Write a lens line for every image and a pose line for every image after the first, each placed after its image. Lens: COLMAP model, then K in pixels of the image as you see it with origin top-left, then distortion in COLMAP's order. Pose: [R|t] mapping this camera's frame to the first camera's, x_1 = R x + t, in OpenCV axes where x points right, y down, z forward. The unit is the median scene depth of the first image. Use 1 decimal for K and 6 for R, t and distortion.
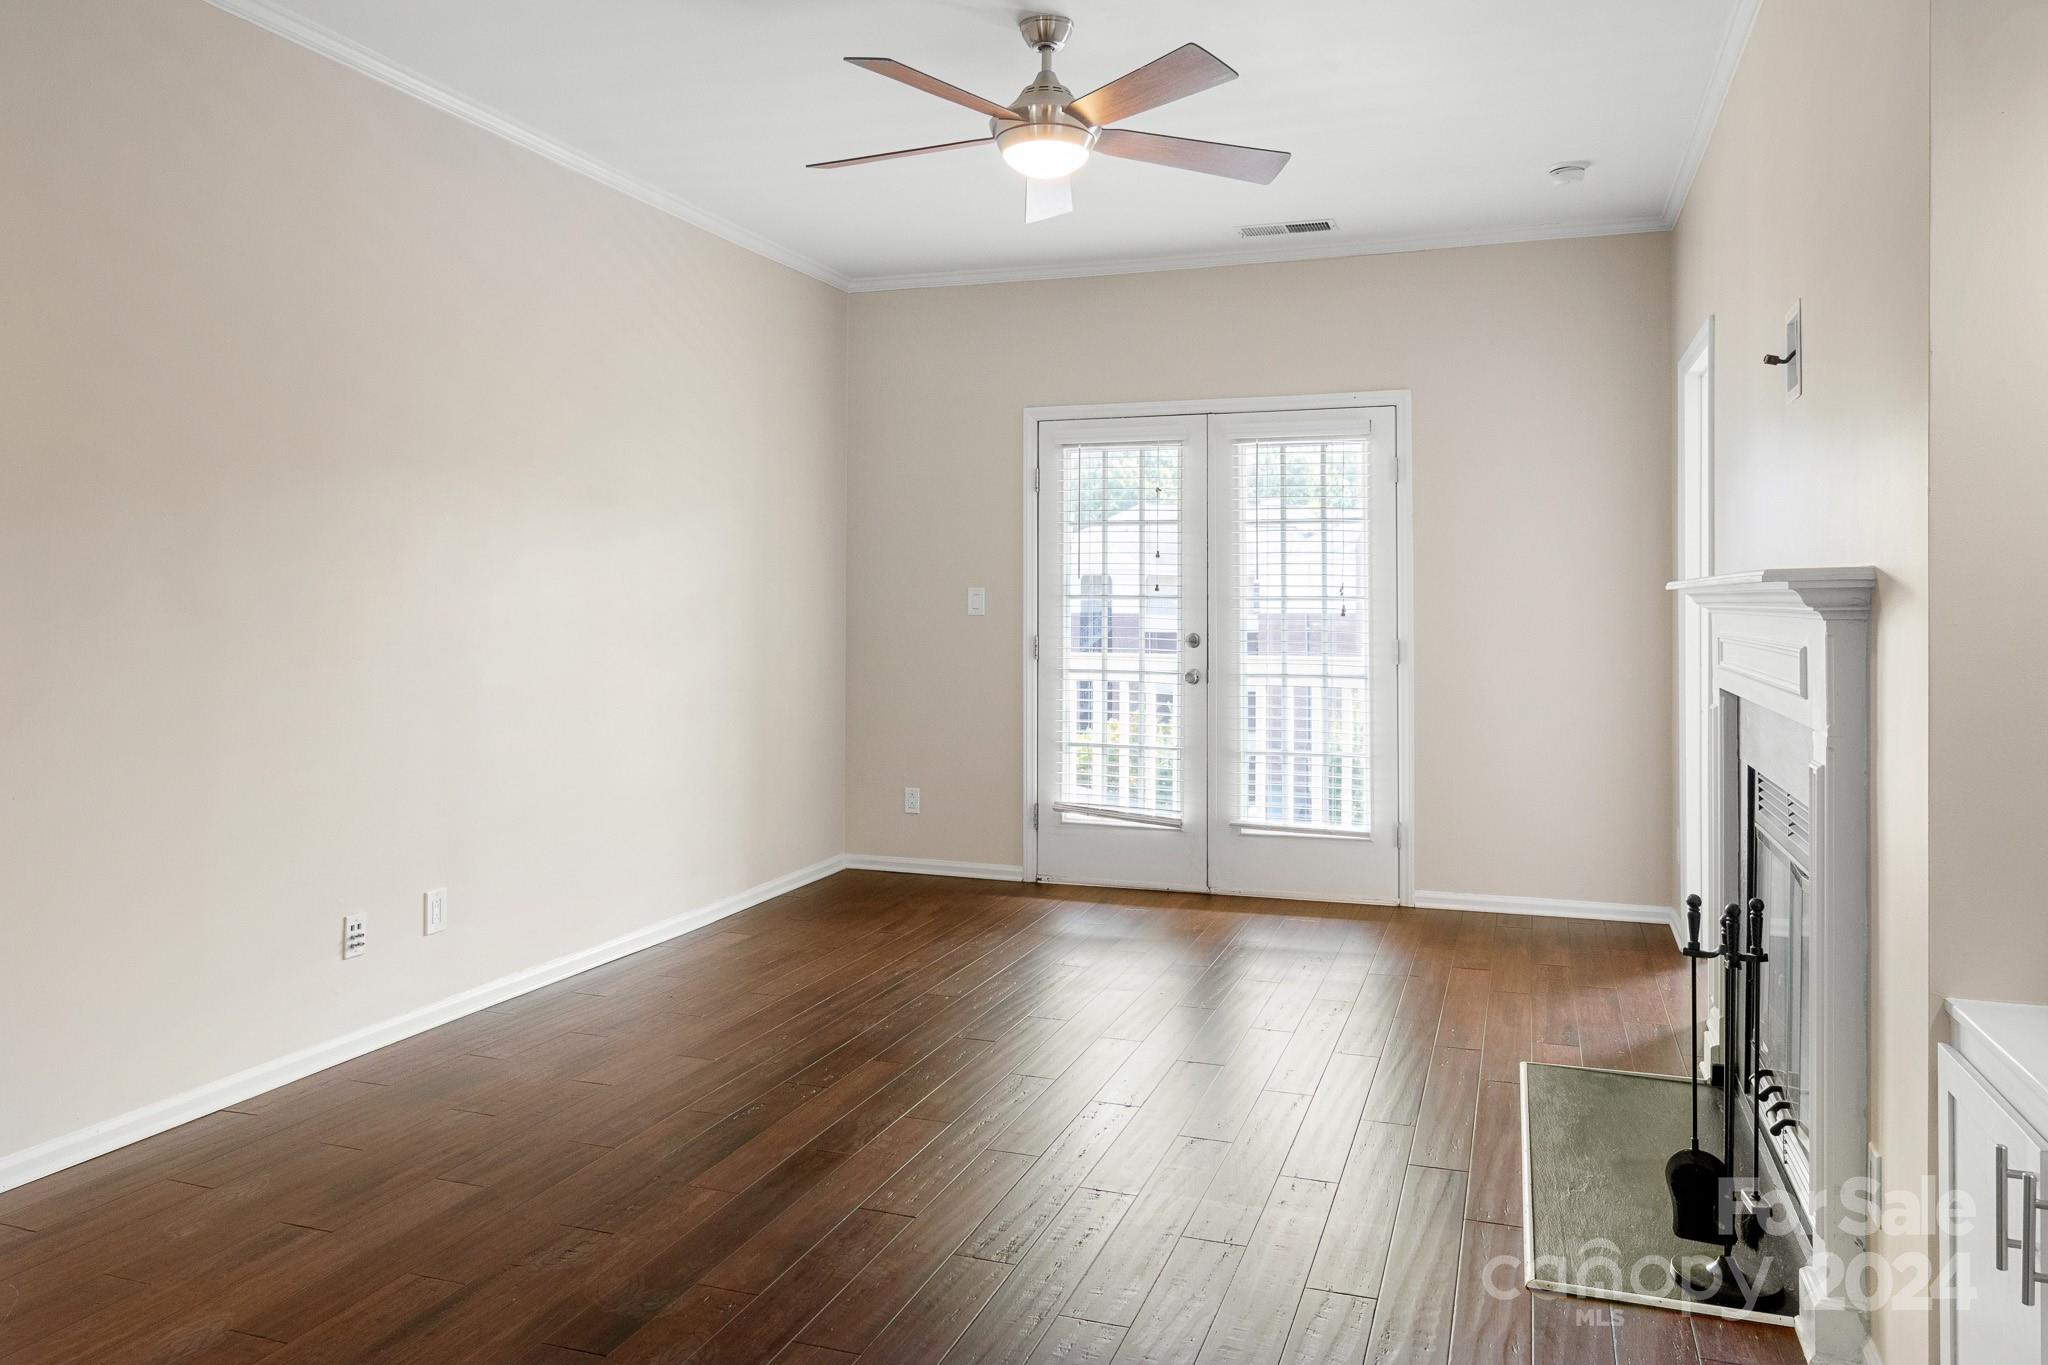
lens RADIAL K [[1448.3, 0, 1010.8], [0, 1448.3, 585.9], [0, 0, 1]] dist [0.001793, 0.003517]
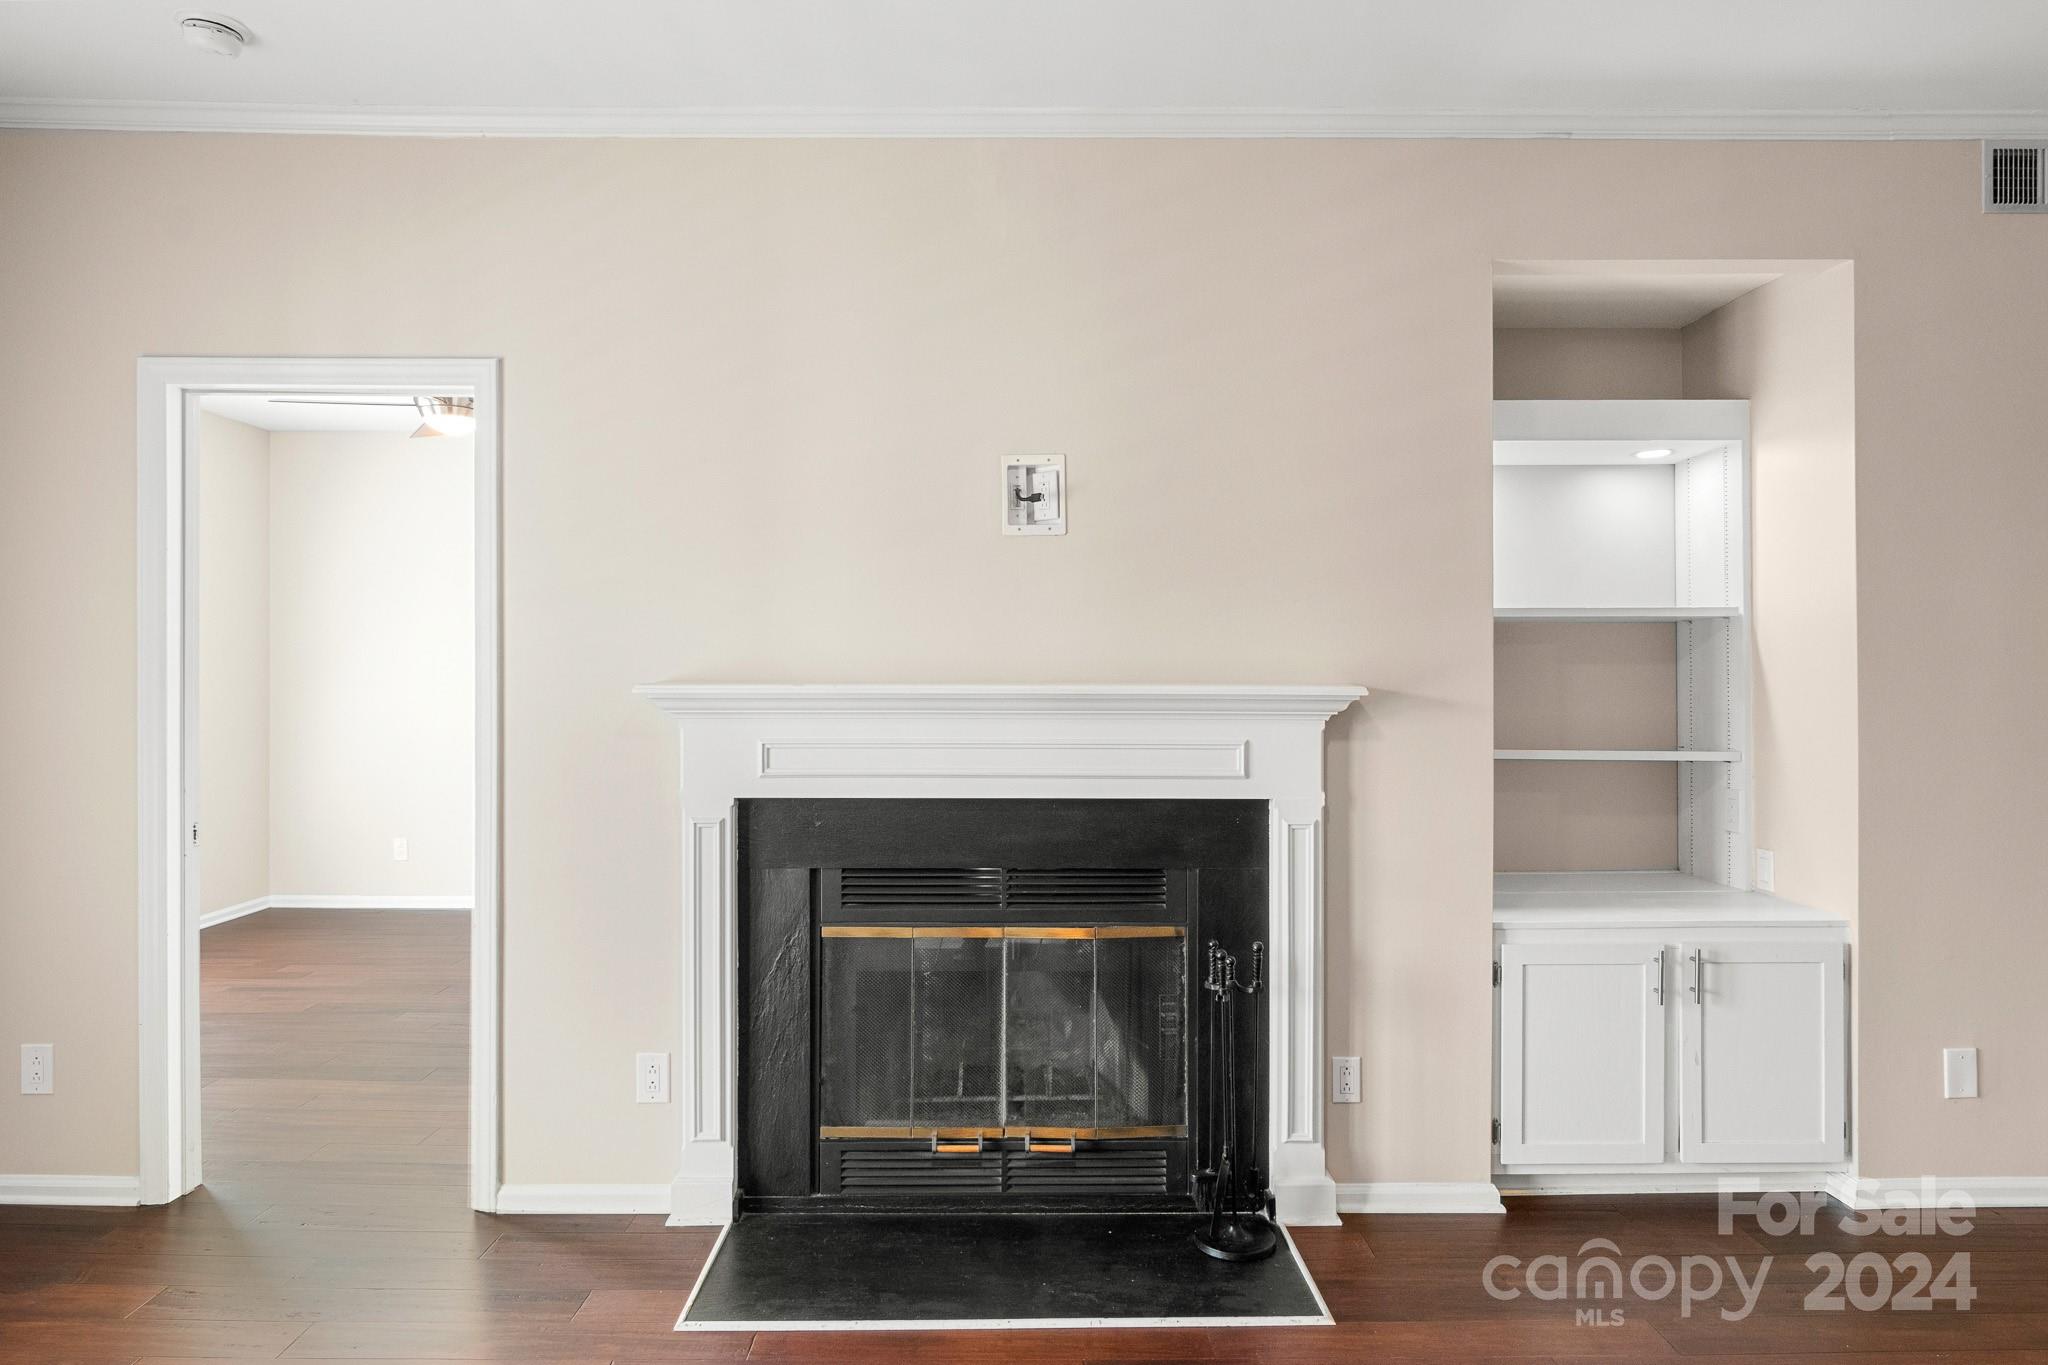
lens RADIAL K [[1196.8, 0, 1021.9], [0, 1196.8, 671.3], [0, 0, 1]] dist [-0.003254, -0.000532]
pose [[-0.342809, -0.007998, 0.939371, -0.187535], [-0.013102, 0.999907, 0.003732, -0.010604], [-0.939314, -0.011028, -0.342882, 0.678097]]
